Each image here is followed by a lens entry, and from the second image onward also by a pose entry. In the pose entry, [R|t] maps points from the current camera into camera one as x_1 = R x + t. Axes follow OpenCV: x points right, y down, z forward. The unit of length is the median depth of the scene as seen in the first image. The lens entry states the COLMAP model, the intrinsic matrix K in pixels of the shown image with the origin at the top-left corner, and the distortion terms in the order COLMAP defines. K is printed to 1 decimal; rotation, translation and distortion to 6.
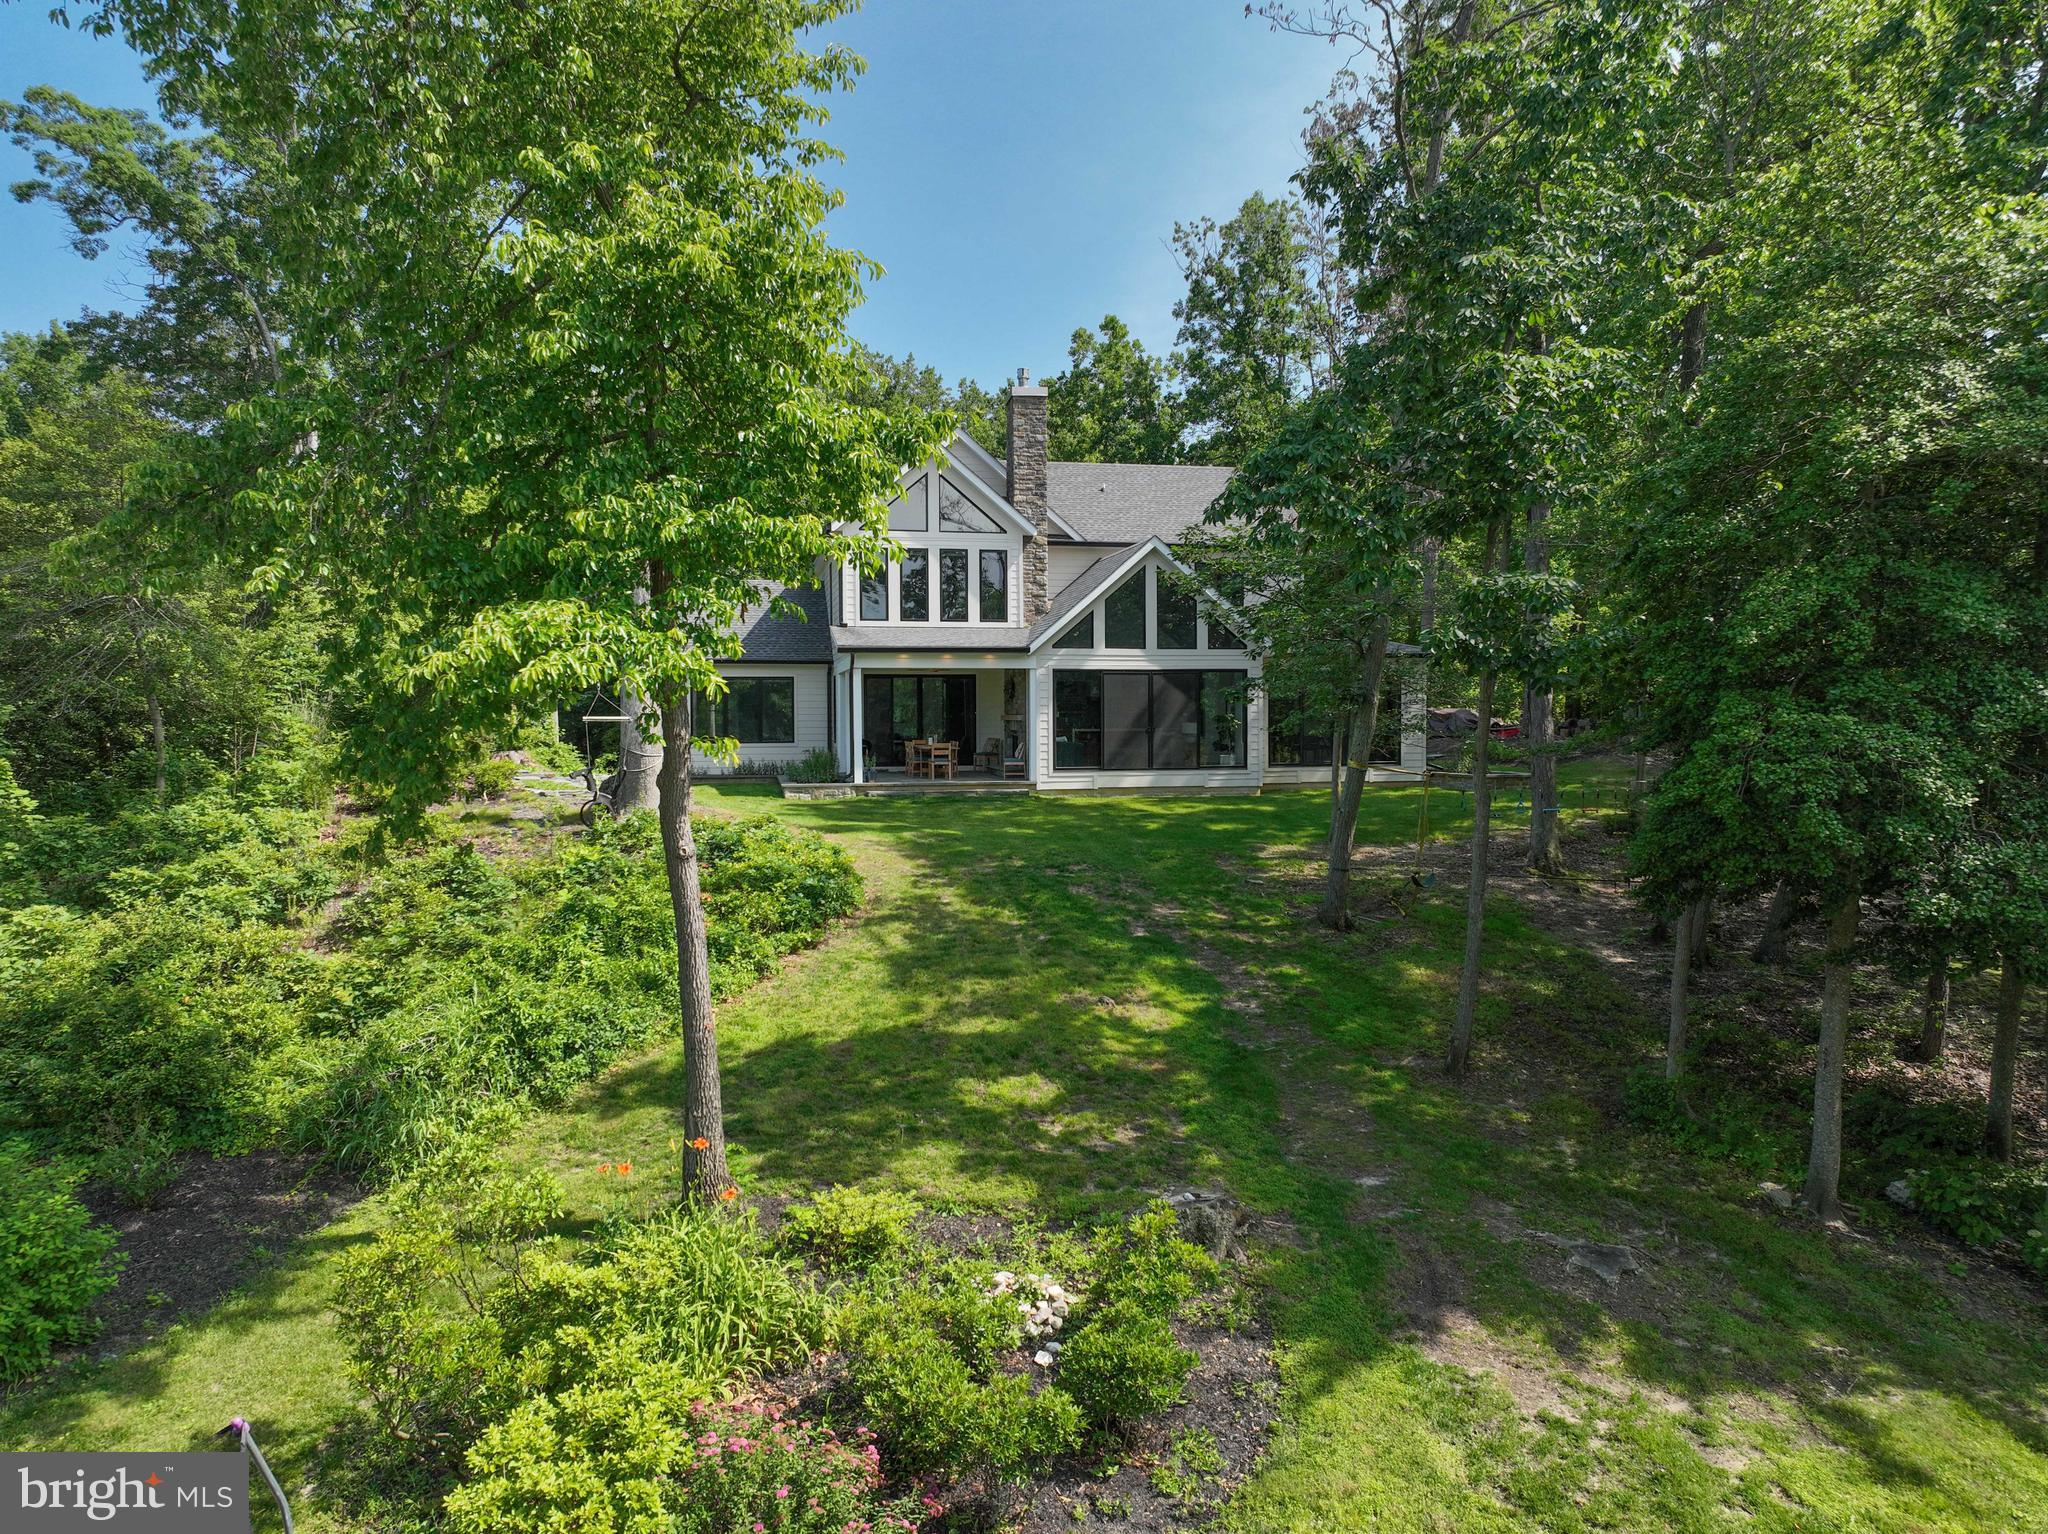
lens RADIAL K [[1434.8, 0, 1036.4], [0, 1434.8, 751.8], [0, 0, 1]] dist [0.004040, 0.006740]
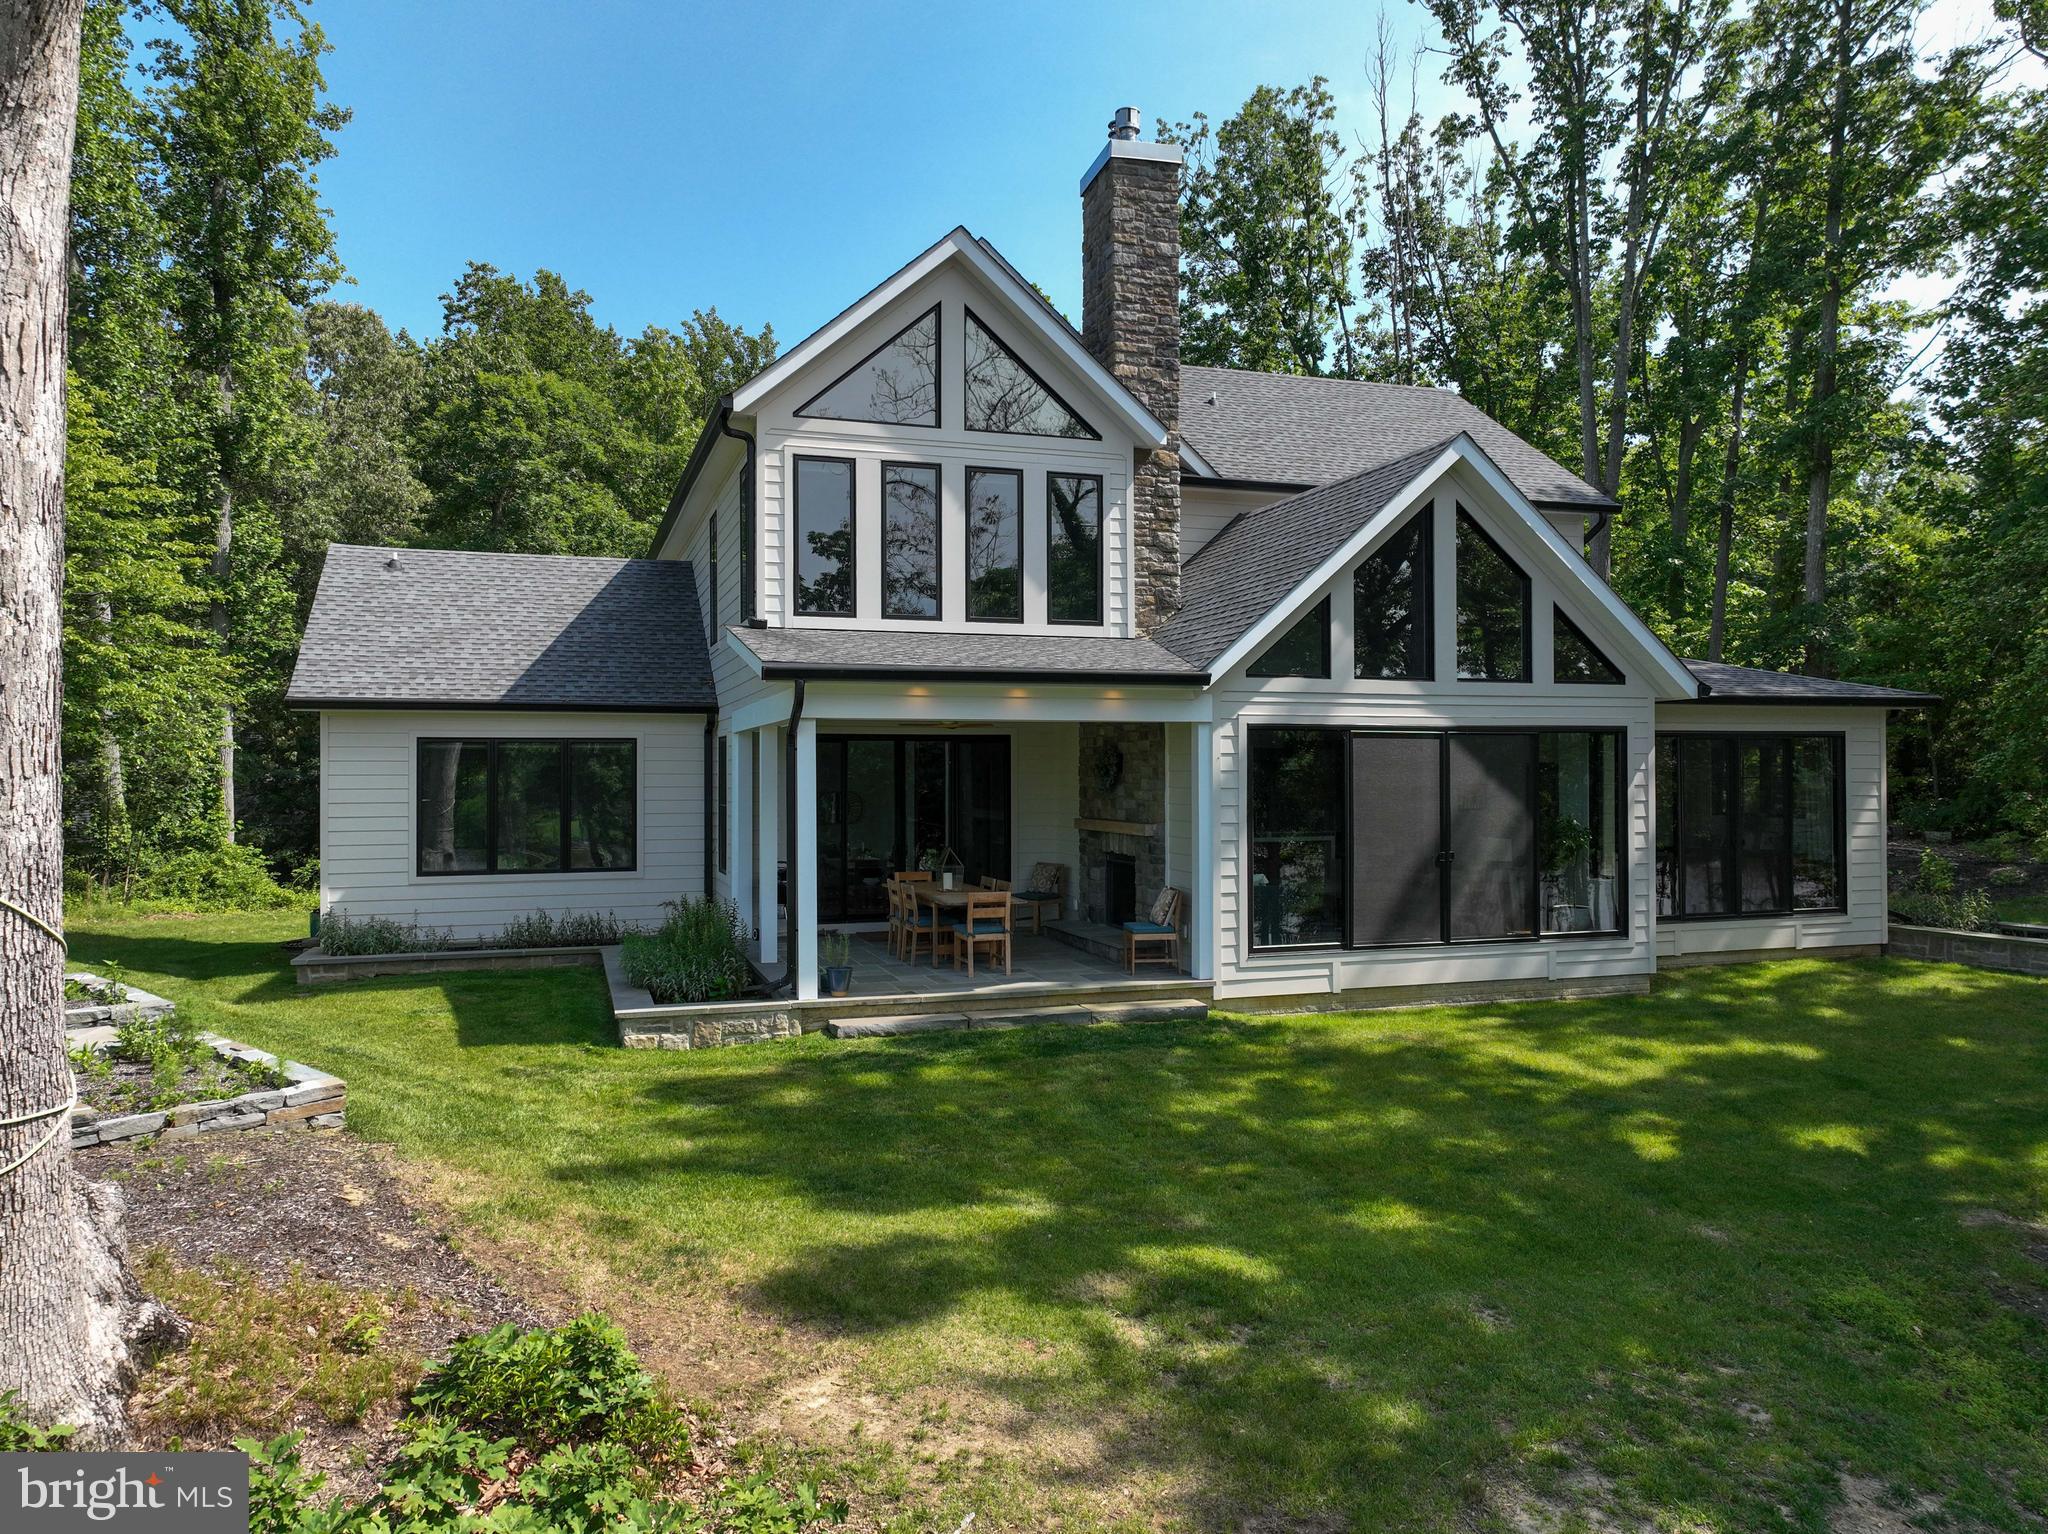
lens RADIAL K [[1434.8, 0, 1032.8], [0, 1434.8, 755.0], [0, 0, 1]] dist [0.004040, 0.006740]
pose [[0.993456, 0.002387, 0.114195, -0.102015], [0.001761, 0.999343, -0.036210, -0.031560], [-0.114206, 0.036174, 0.992798, 0.554899]]
